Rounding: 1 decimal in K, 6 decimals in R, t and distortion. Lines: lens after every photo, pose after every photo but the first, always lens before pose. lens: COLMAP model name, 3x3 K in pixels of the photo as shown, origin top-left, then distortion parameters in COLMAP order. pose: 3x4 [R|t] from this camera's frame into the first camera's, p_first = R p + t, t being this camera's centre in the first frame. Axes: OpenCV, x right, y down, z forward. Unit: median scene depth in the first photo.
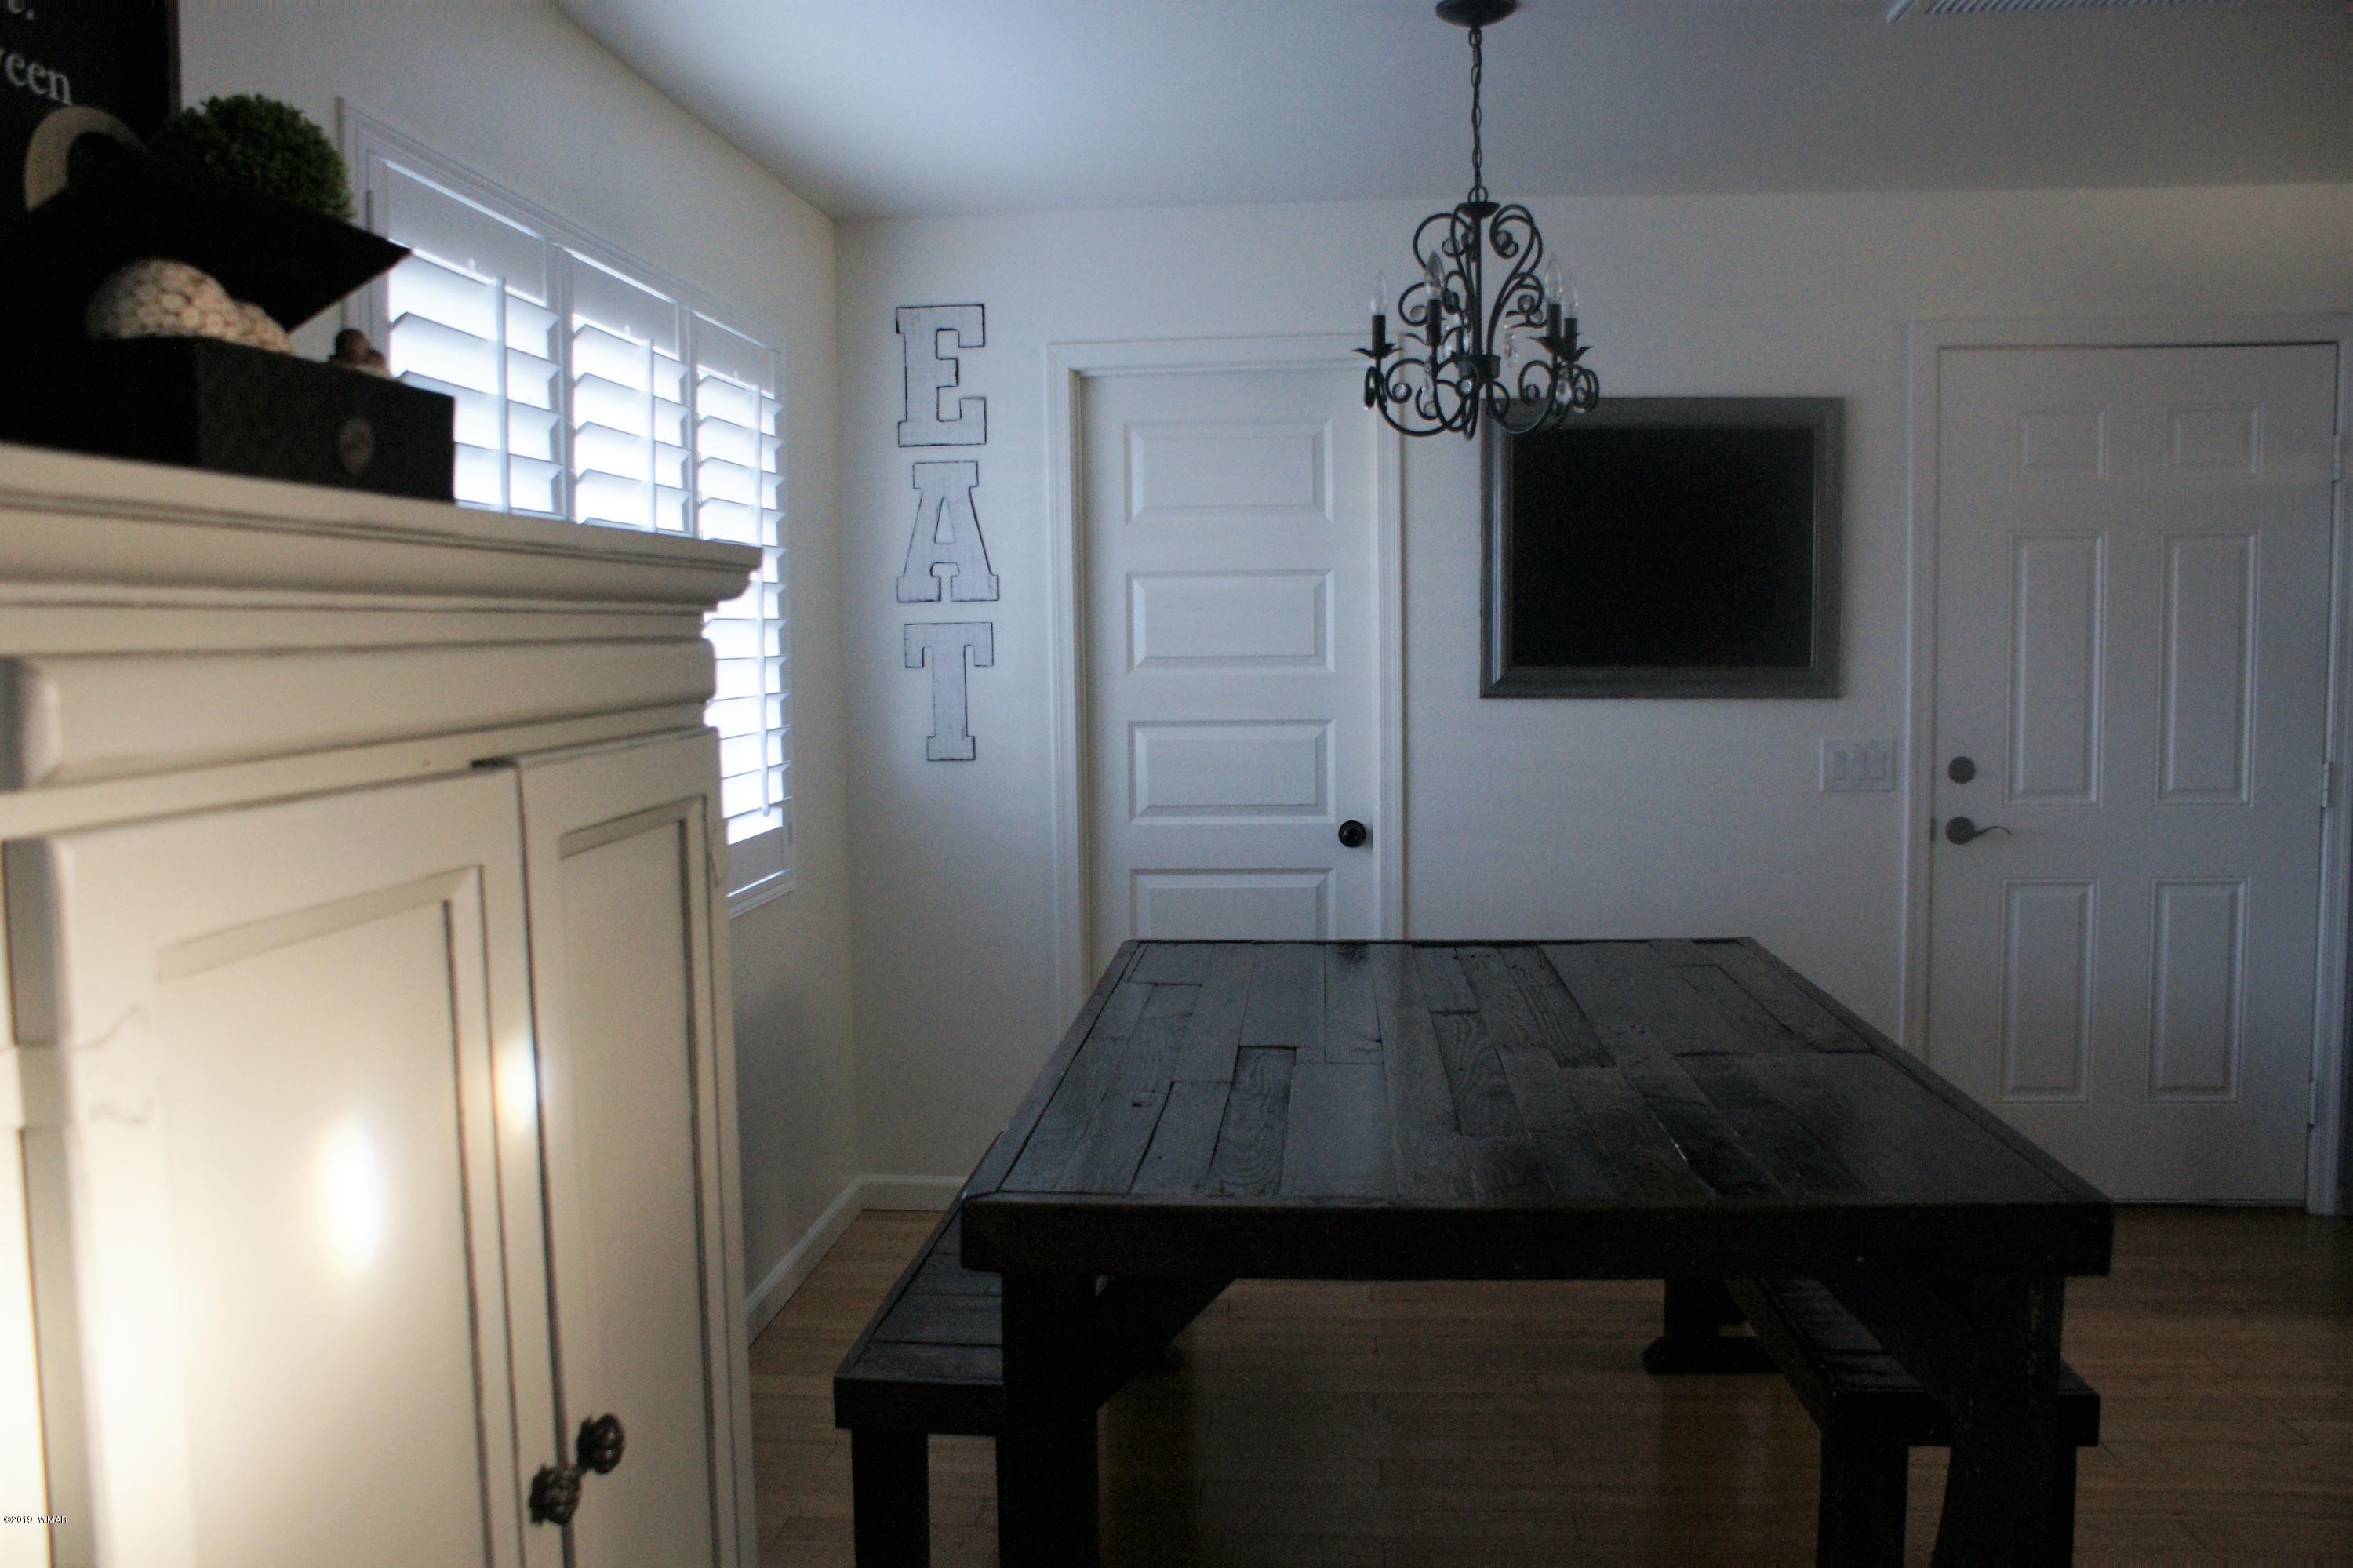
lens RADIAL K [[1860.7, 0, 1163.7], [0, 1860.7, 782.0], [0, 0, 1]] dist [-0.144457, 0.105132]
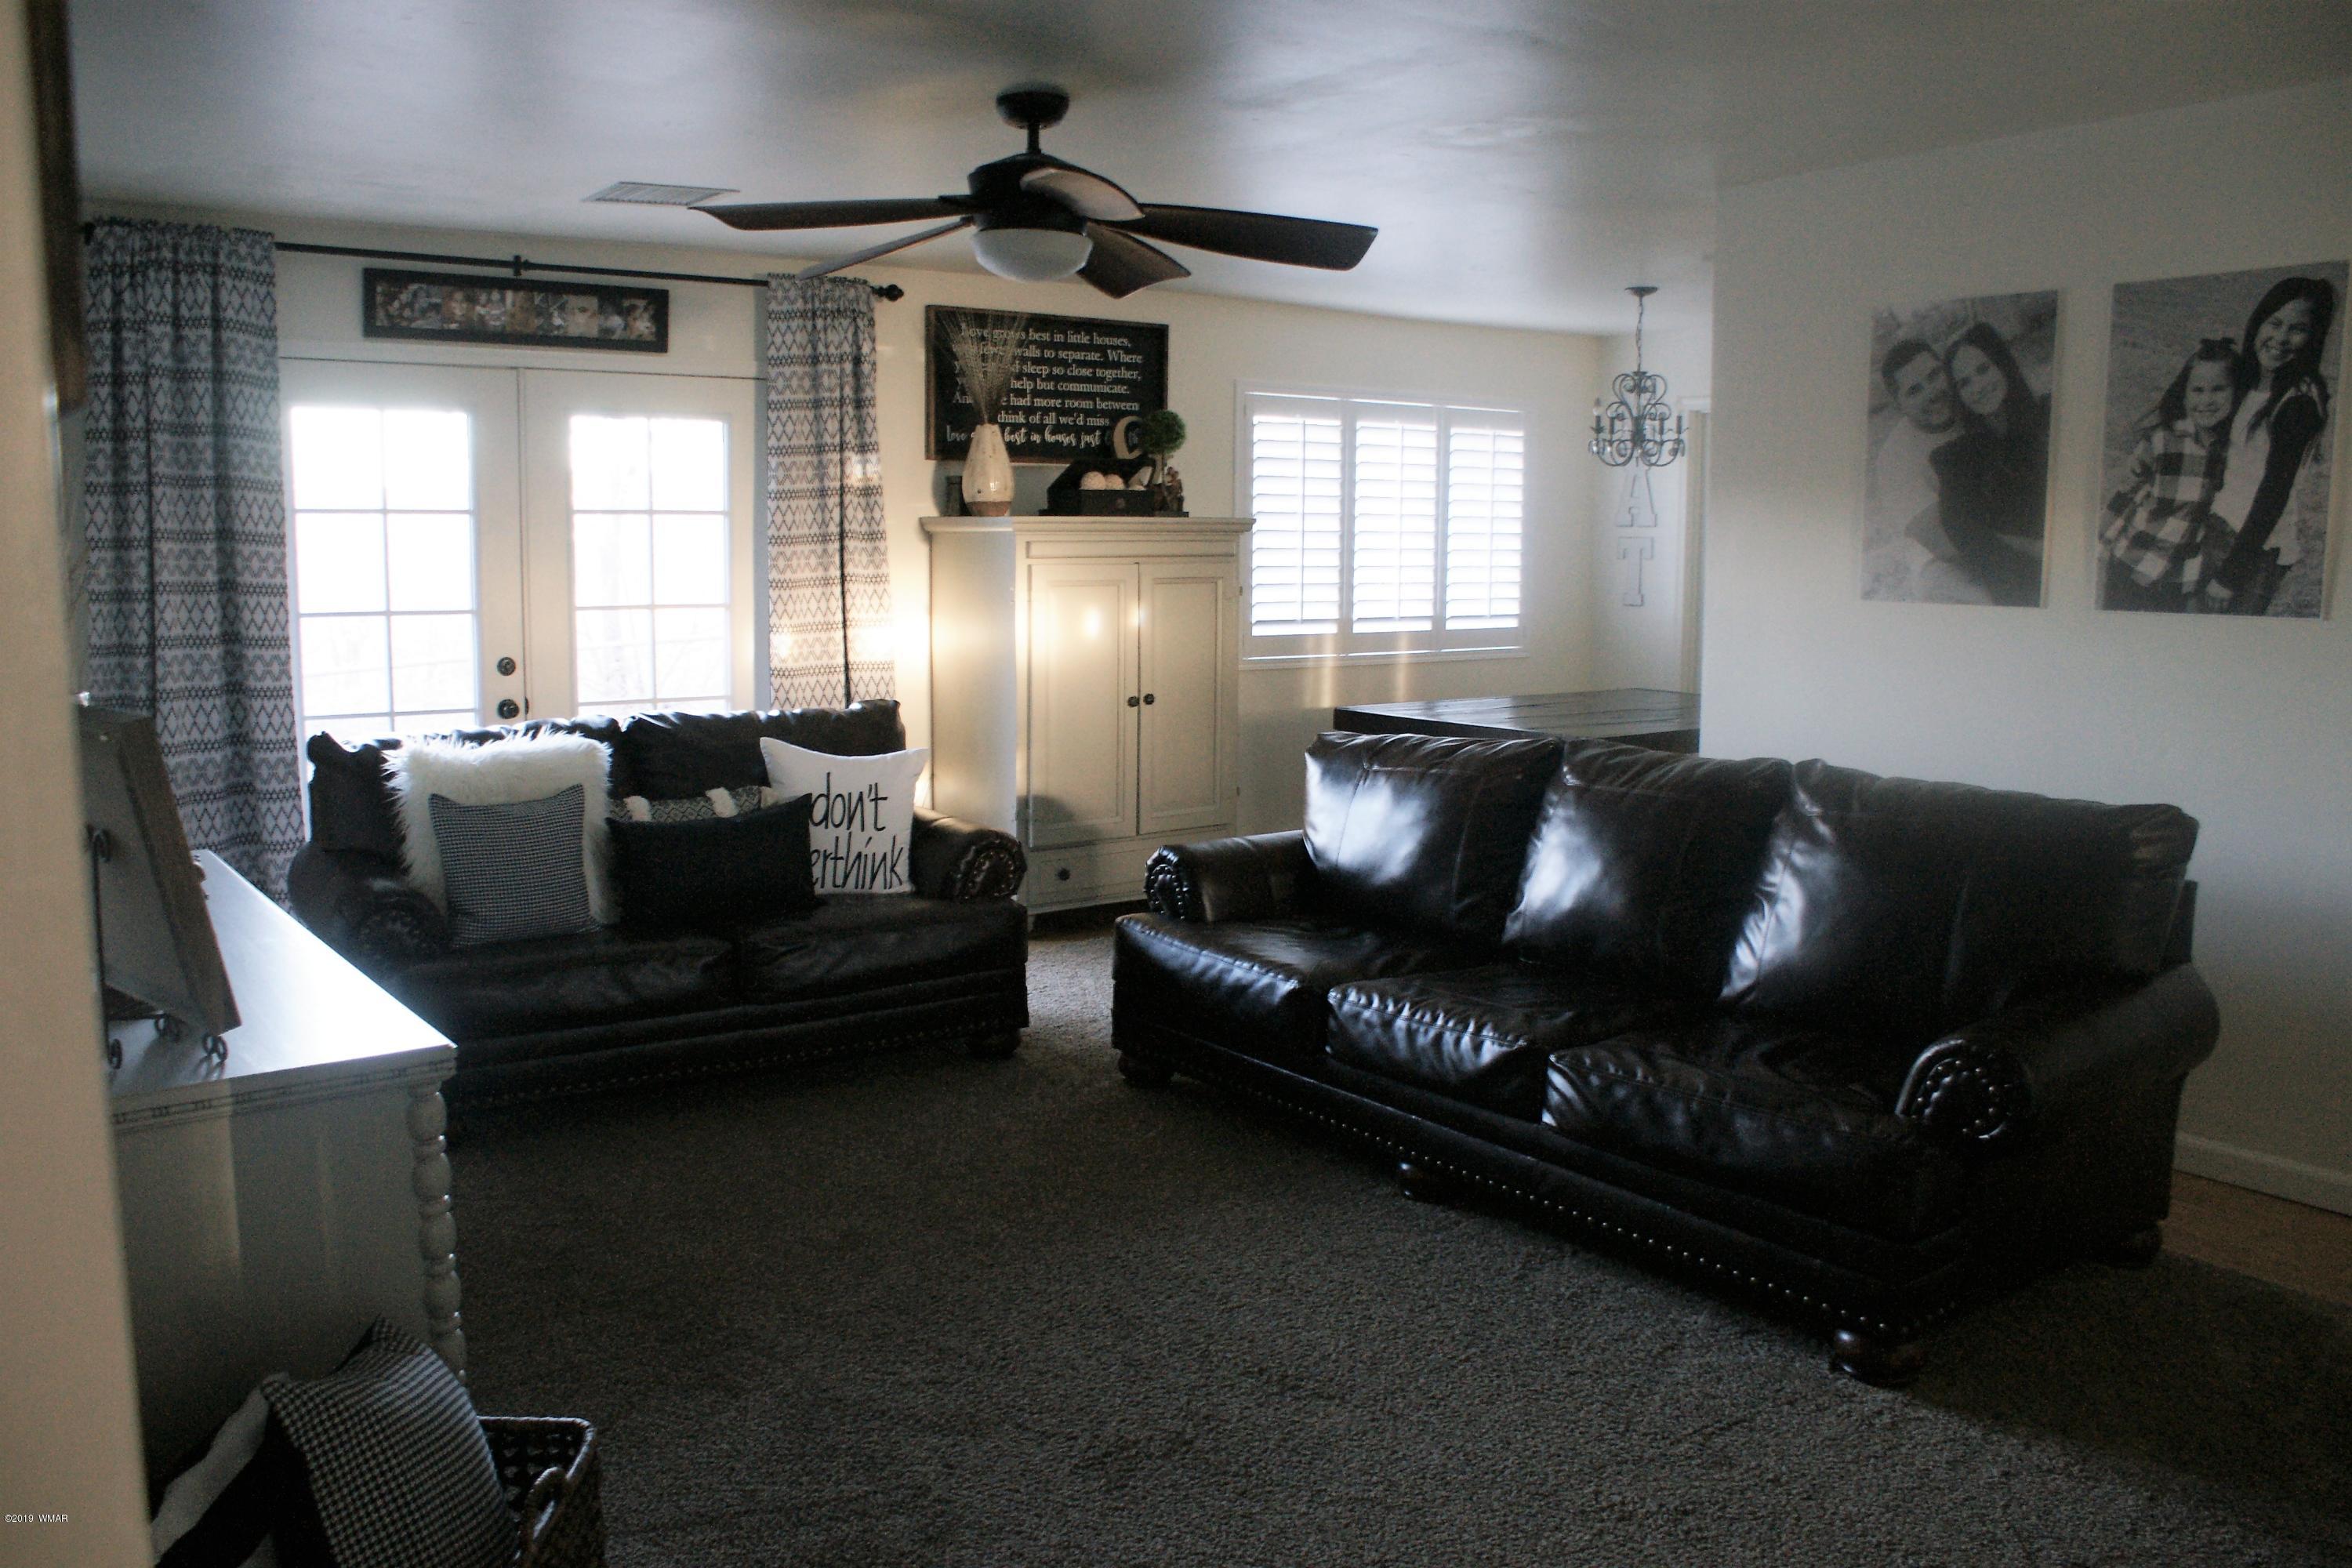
lens RADIAL K [[1859.8, 0, 1103.0], [0, 1859.8, 785.3], [0, 0, 1]] dist [-0.144457, 0.105132]
pose [[0.634275, 0.123148, -0.763236, 1.144363], [-0.074020, 0.992370, 0.098605, 0.030948], [0.769555, -0.006048, 0.638551, -0.779195]]
